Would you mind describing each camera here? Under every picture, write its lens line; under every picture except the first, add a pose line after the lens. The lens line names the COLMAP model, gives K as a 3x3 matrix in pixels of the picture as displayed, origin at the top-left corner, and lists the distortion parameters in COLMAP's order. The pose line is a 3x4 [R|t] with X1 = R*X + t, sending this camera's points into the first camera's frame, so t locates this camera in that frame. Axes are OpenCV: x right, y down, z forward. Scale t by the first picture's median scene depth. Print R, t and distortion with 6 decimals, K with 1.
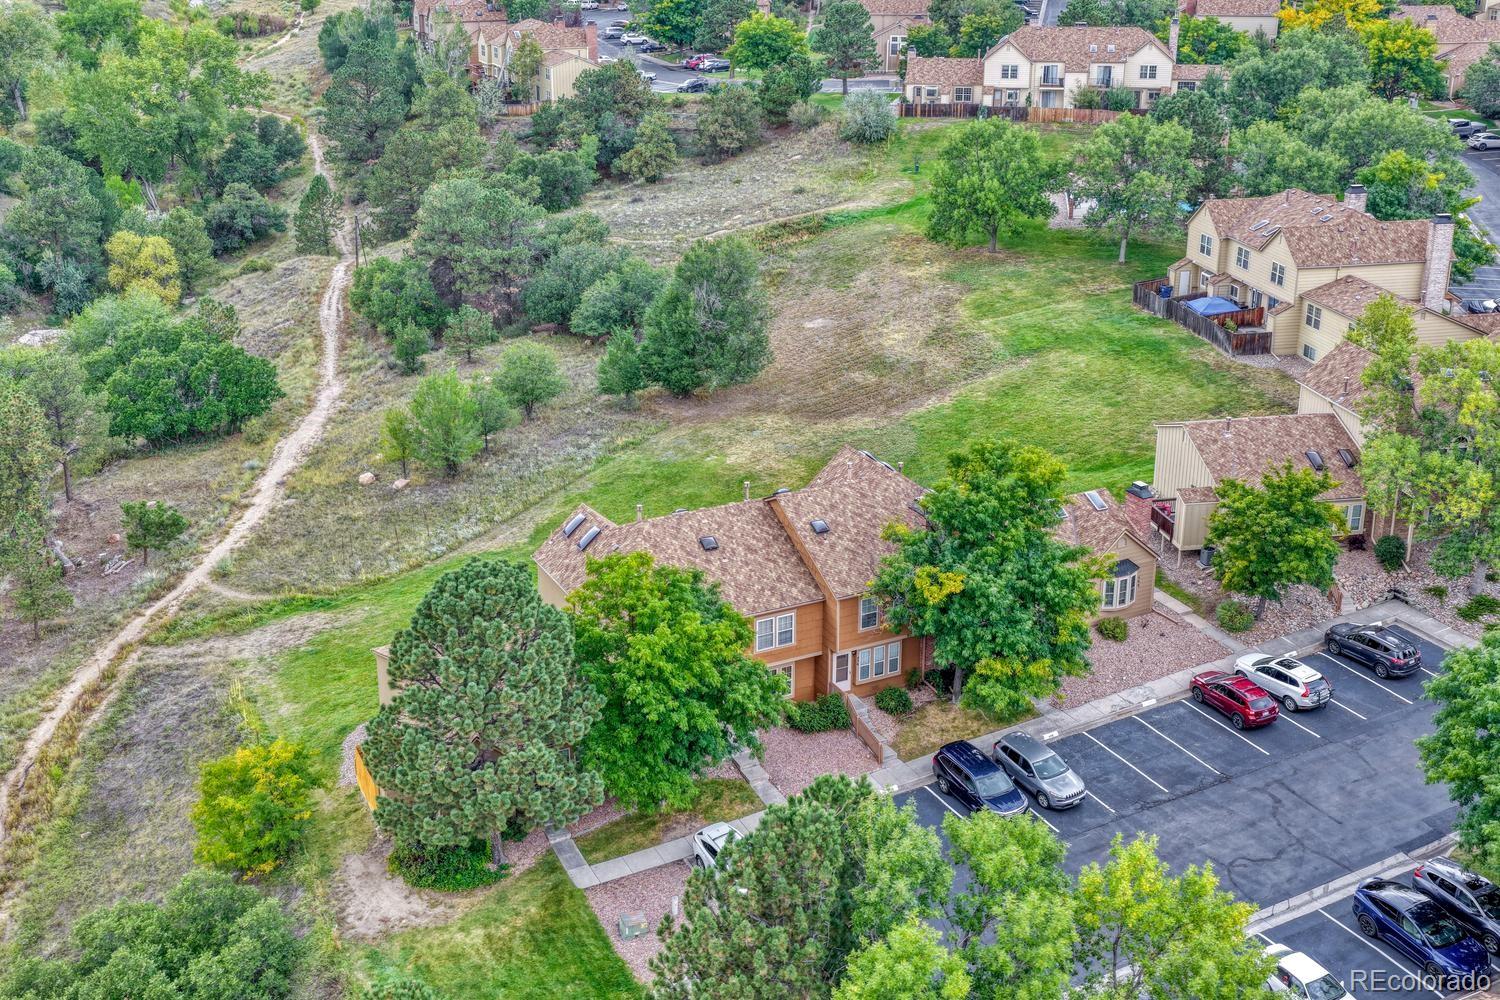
lens RADIAL K [[1225.2, 0, 750.0], [0, 1225.2, 500.0], [0, 0, 1]] dist [0.027046, -0.003912]
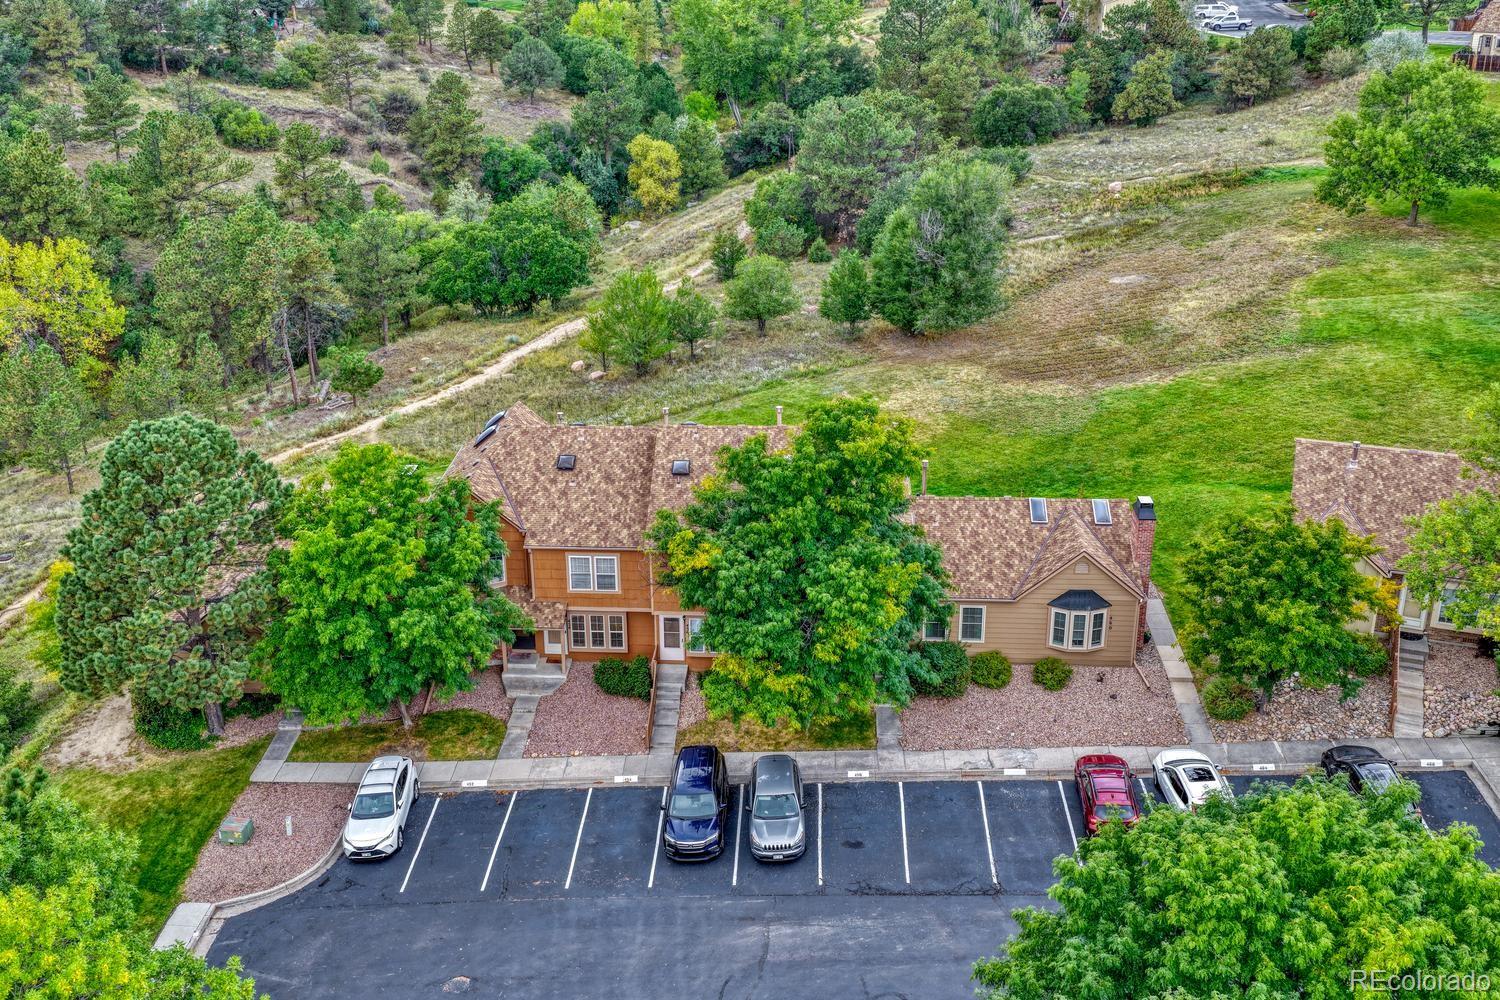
lens RADIAL K [[1197.2, 0, 750.0], [0, 1197.2, 500.0], [0, 0, 1]] dist [0.057731, -0.053270]
pose [[0.903986, 0.199068, -0.378392, 0.214045], [-0.179754, 0.979936, 0.086098, -0.018972], [0.387939, -0.009813, 0.921633, 0.120371]]
